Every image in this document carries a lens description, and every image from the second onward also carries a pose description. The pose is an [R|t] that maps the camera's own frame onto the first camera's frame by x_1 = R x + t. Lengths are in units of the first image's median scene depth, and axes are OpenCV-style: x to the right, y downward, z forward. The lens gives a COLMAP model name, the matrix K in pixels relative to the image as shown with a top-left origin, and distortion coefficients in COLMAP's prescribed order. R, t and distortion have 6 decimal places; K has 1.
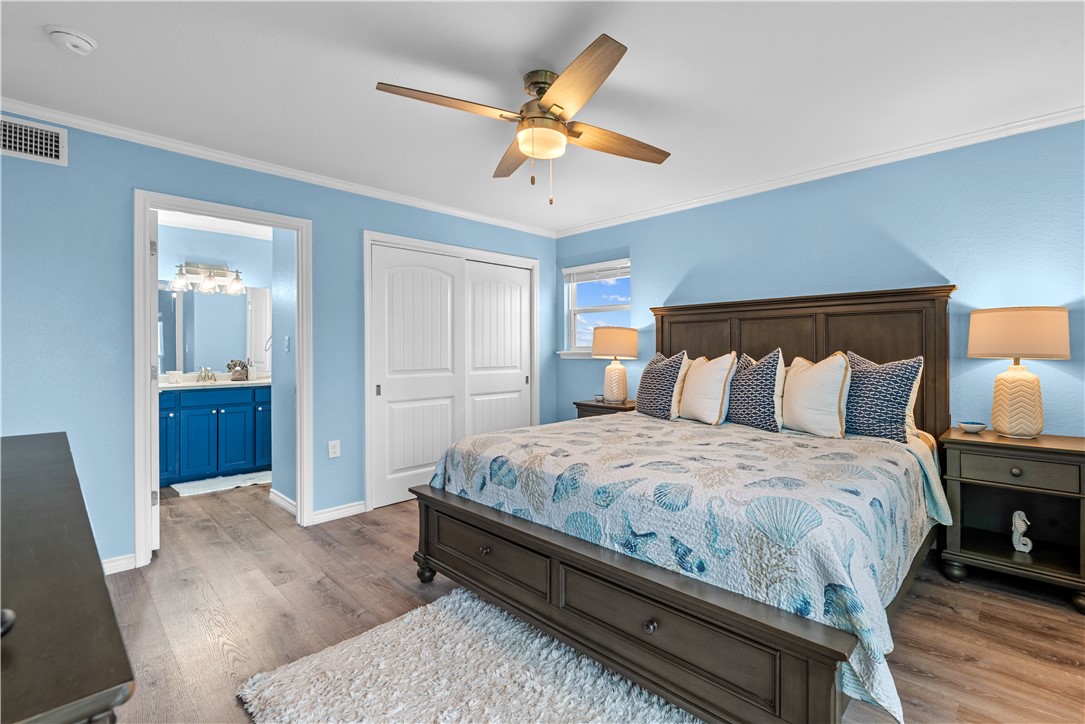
lens RADIAL K [[483.4, 0, 544.1], [0, 483.4, 352.7], [0, 0, 1]] dist [0.040773, 0.000237]
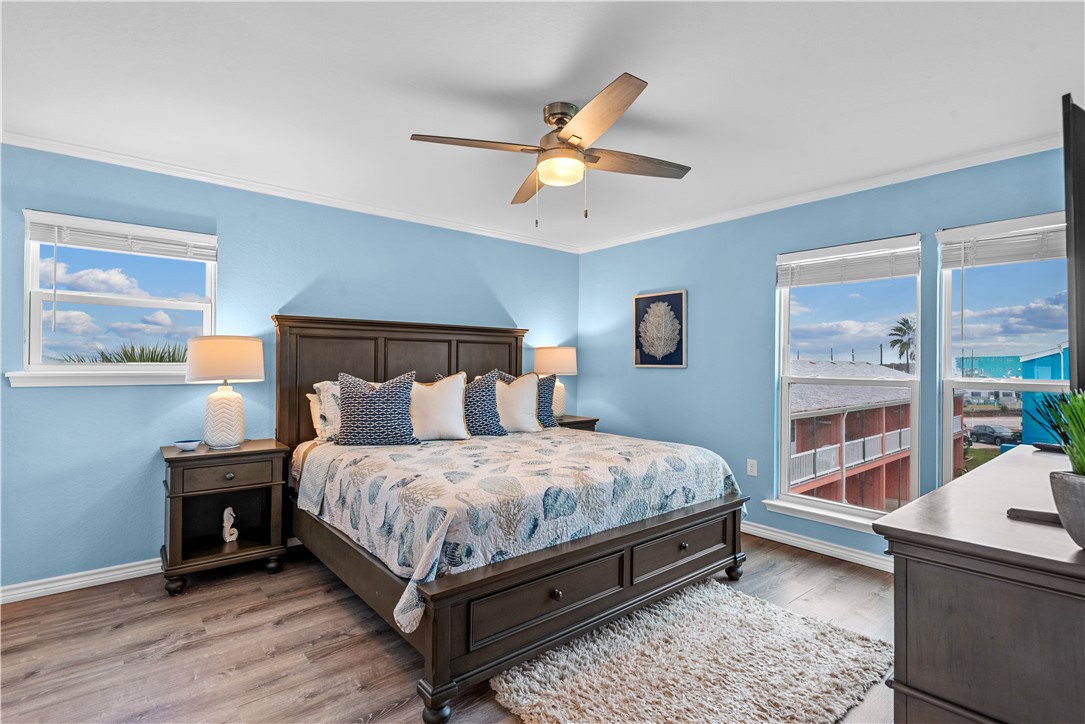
lens RADIAL K [[527.8, 0, 542.5], [0, 527.8, 362.0], [0, 0, 1]] dist [0.045693, 0.000075]
pose [[0.093910, 0.009584, 0.995535, -1.090542], [0.000112, 0.999954, -0.009638, -0.018101], [-0.995581, 0.001017, 0.093904, 0.908113]]
